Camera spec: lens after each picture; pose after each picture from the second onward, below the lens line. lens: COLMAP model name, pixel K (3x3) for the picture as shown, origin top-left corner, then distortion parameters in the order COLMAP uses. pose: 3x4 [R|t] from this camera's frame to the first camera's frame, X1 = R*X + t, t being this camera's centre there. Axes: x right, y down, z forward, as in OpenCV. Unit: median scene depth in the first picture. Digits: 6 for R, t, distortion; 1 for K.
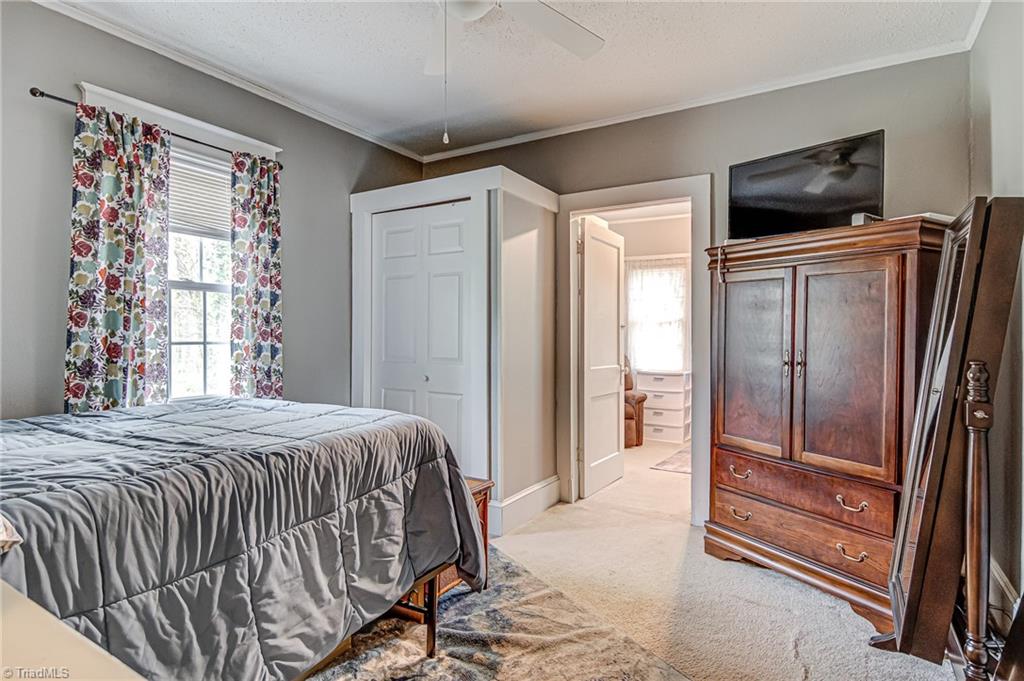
lens RADIAL K [[547.3, 0, 512.3], [0, 547.3, 339.1], [0, 0, 1]] dist [0.018721, -0.017236]
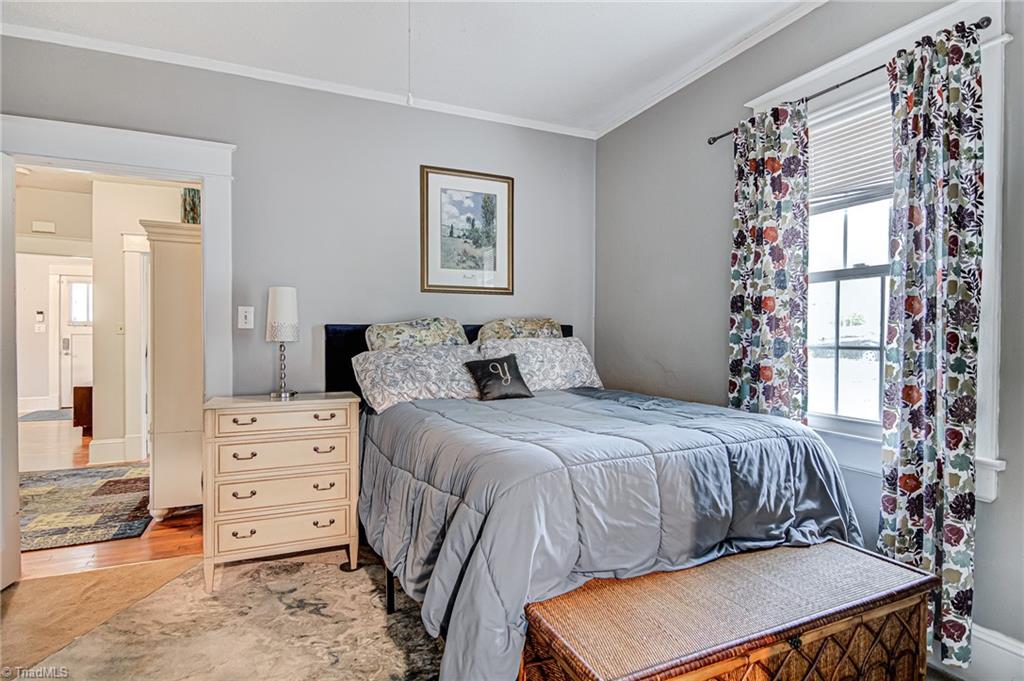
lens RADIAL K [[547.3, 0, 513.2], [0, 547.3, 336.9], [0, 0, 1]] dist [0.018721, -0.017236]
pose [[-0.567171, 0.004743, -0.823586, 0.334604], [-0.016770, 0.999710, 0.017306, -0.013173], [0.823429, 0.023627, -0.566927, 1.099635]]
